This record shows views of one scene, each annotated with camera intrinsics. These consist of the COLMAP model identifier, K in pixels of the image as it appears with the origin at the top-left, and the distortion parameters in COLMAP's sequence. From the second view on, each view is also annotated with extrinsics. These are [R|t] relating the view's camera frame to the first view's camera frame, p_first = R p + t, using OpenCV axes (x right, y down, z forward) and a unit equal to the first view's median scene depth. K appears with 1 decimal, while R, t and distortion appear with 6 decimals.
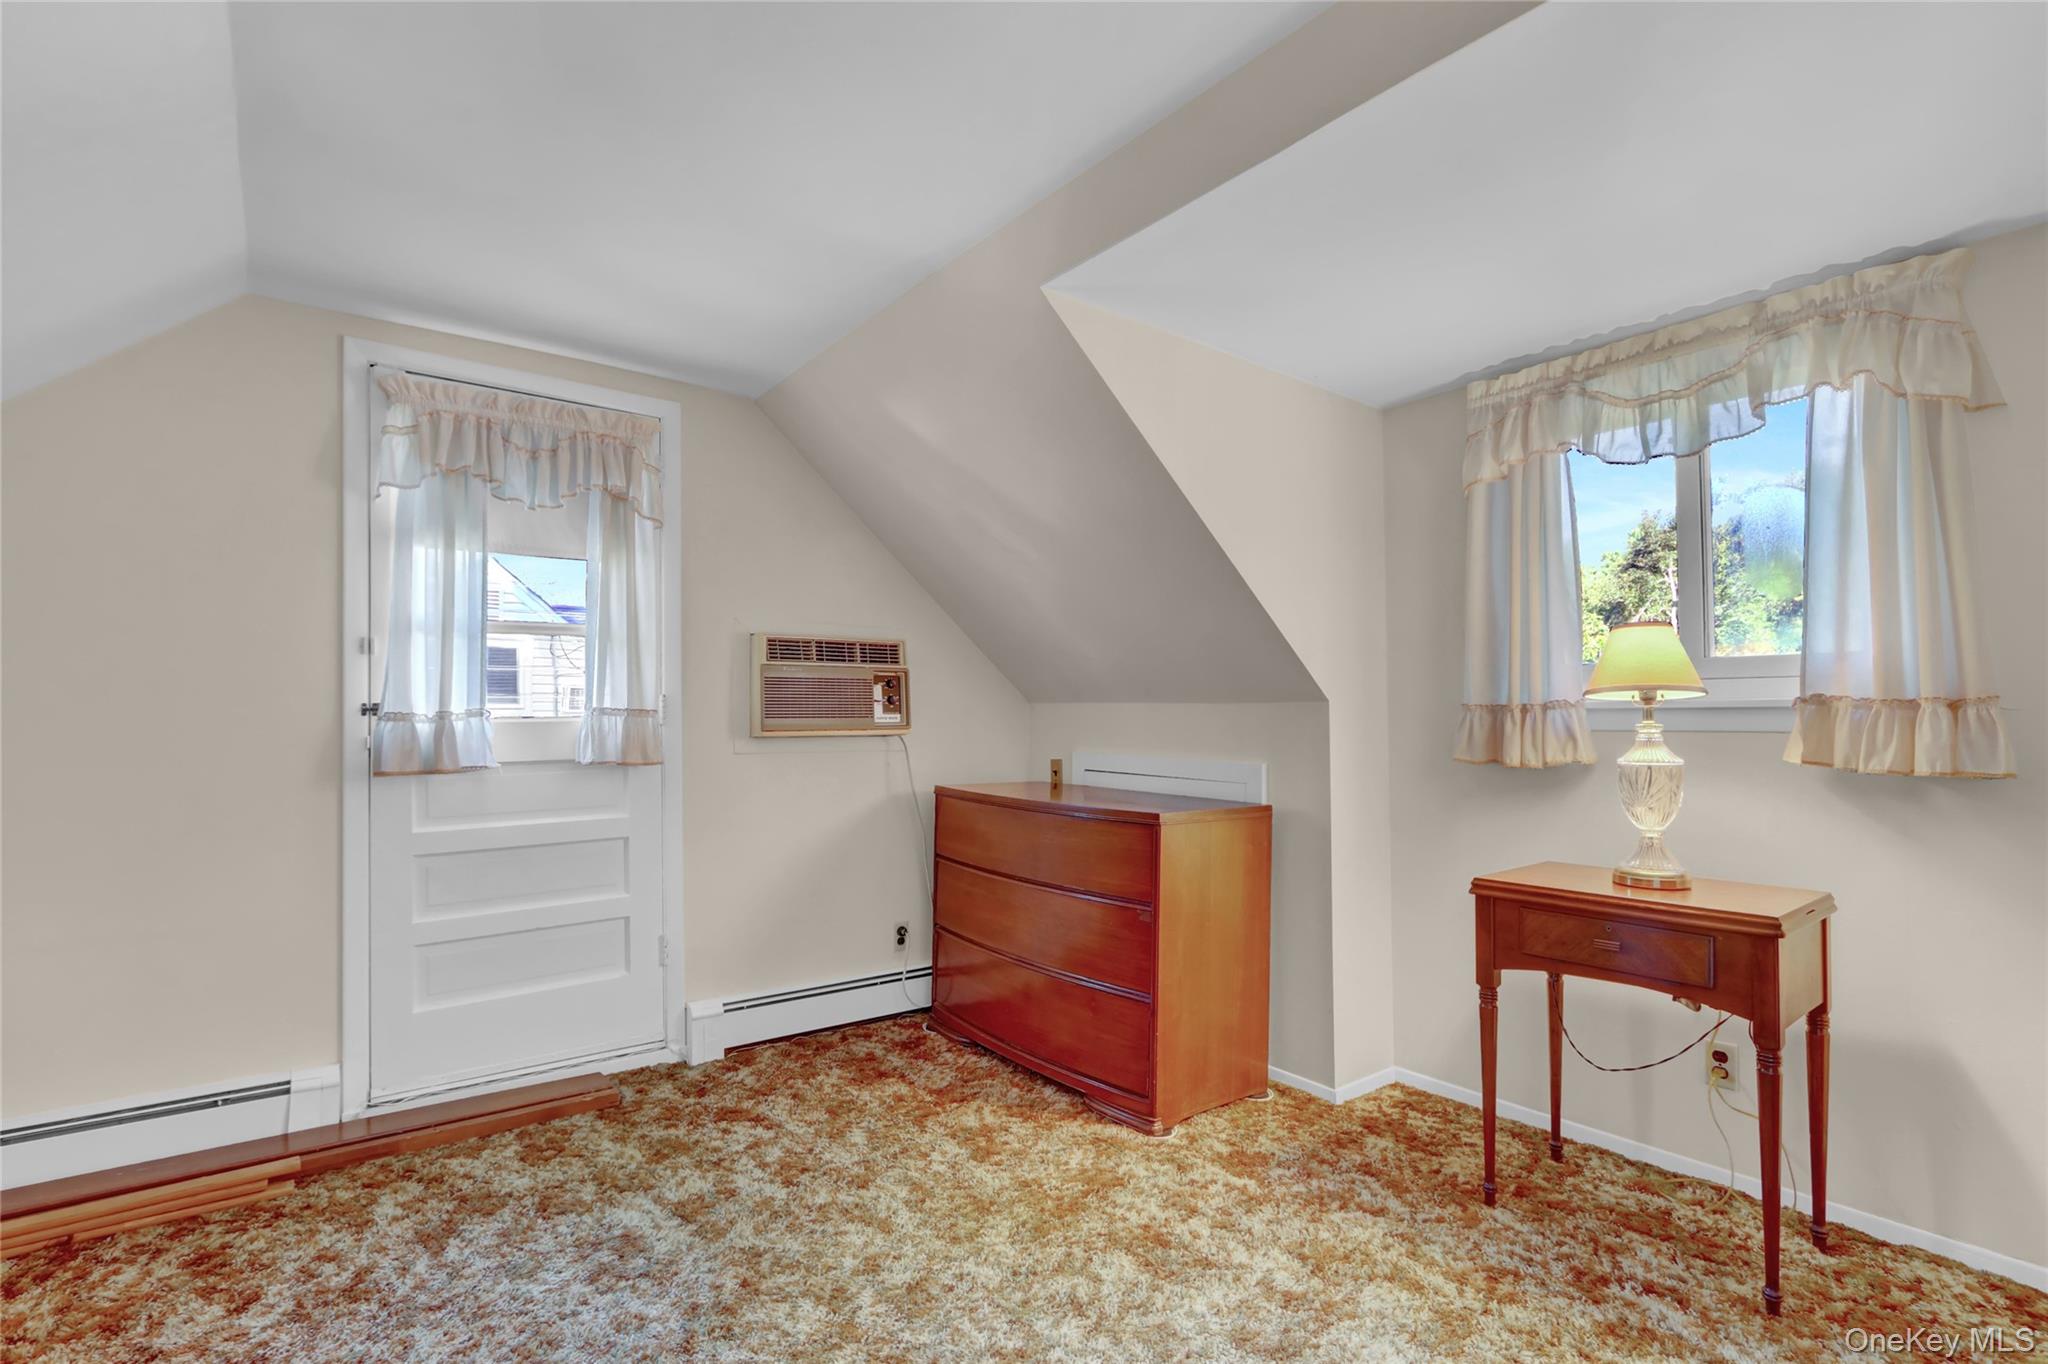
lens RADIAL K [[969.2, 0, 1016.7], [0, 969.2, 687.9], [0, 0, 1]] dist [-0.023072, 0.004267]
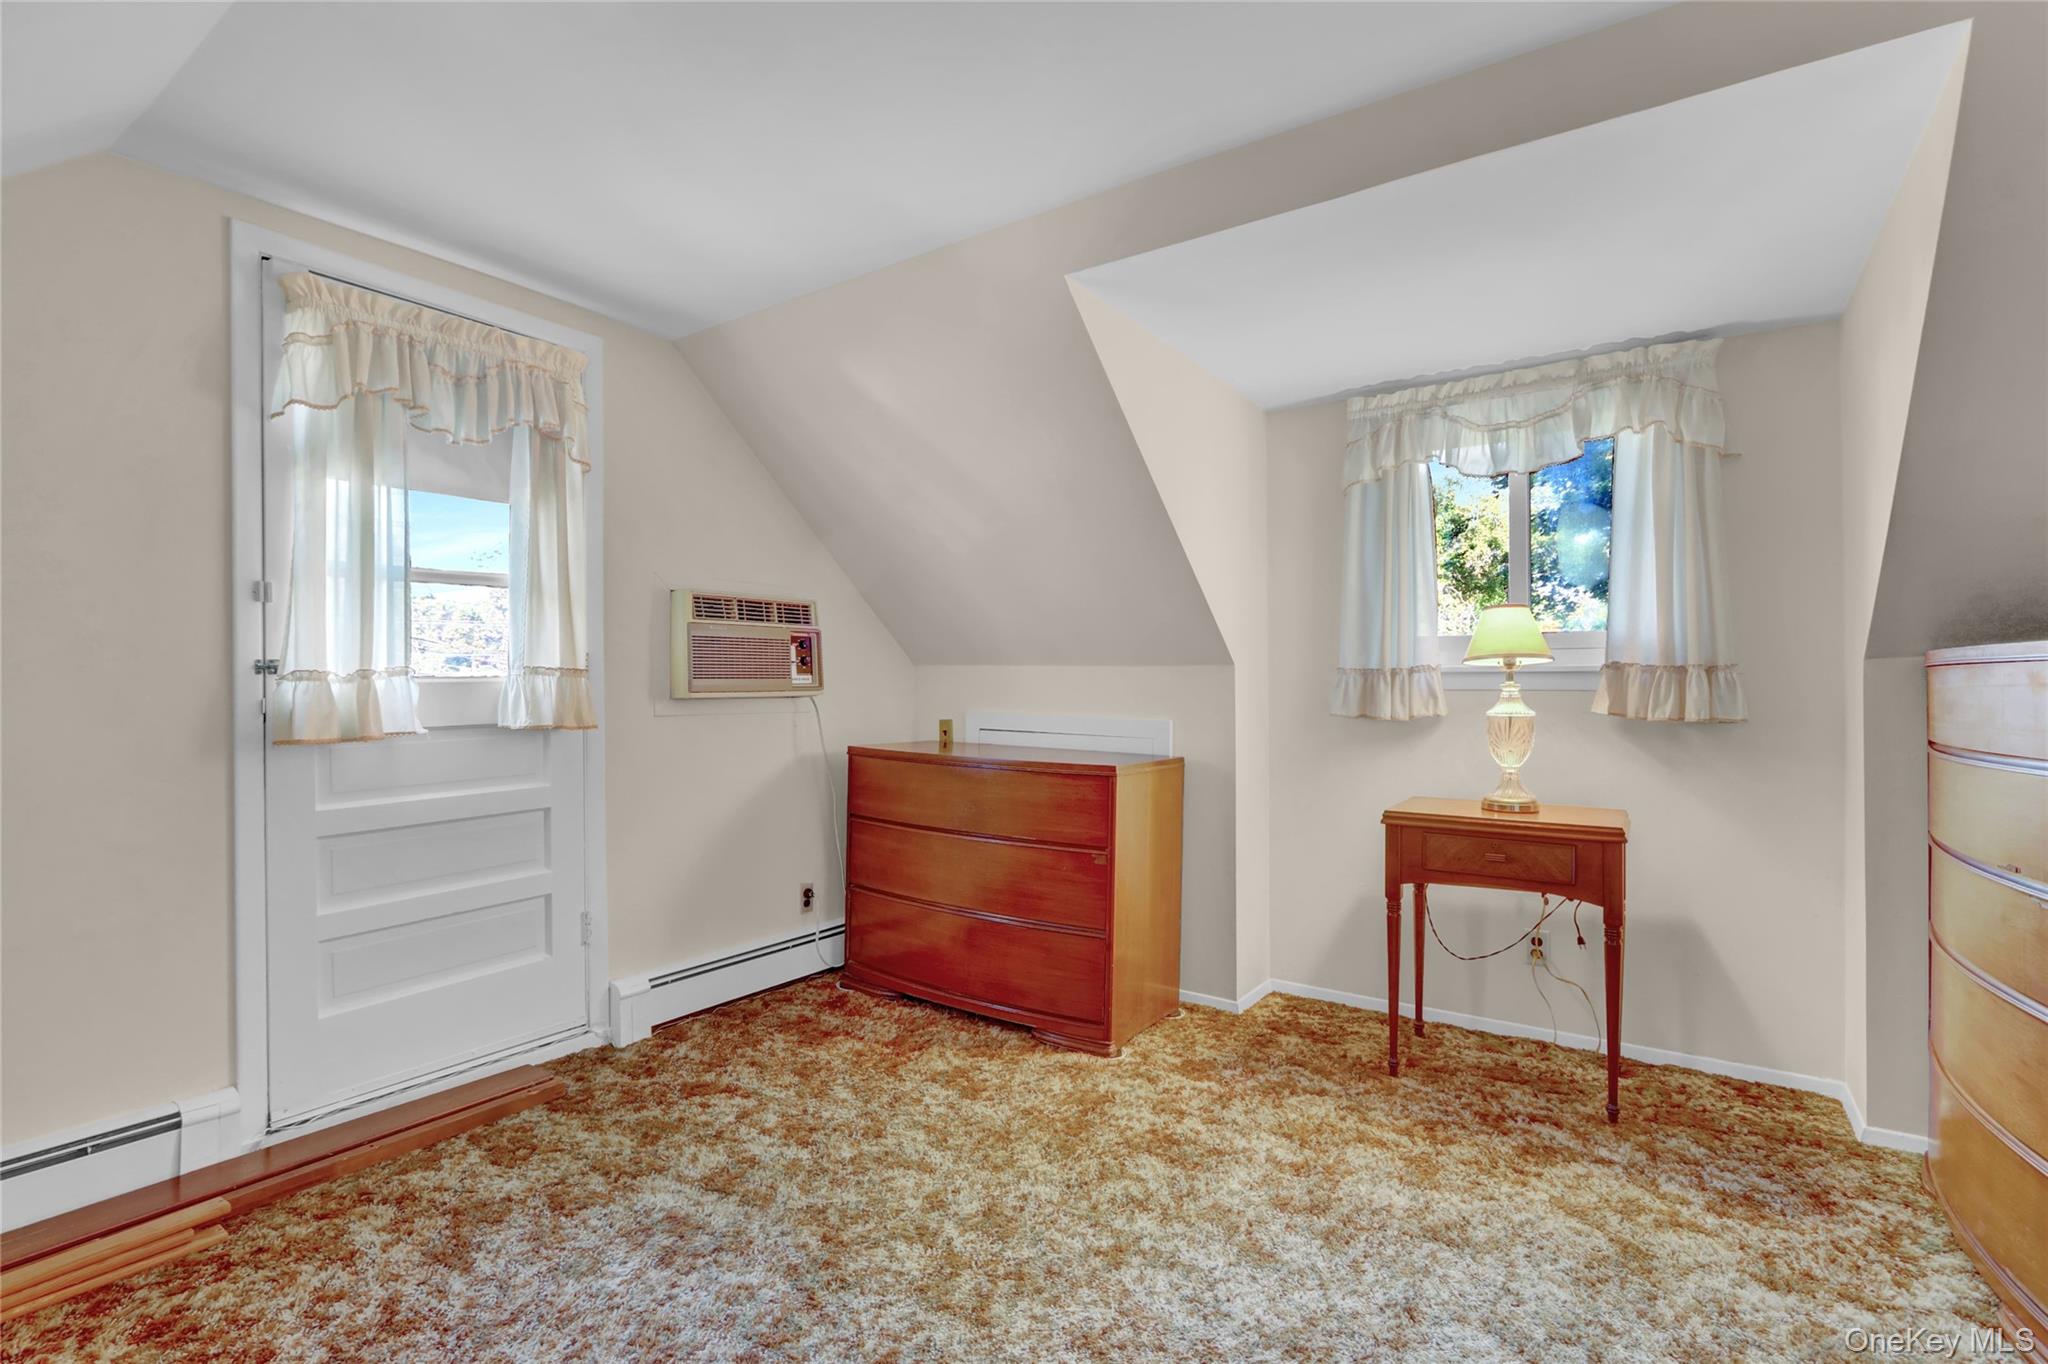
lens RADIAL K [[969.2, 0, 996.9], [0, 969.2, 669.3], [0, 0, 1]] dist [-0.023072, 0.004267]
pose [[0.950523, 0.005111, 0.310613, -0.334289], [-0.010554, 0.999819, 0.015846, 0.004369], [-0.310475, -0.018340, 0.950405, -0.001961]]
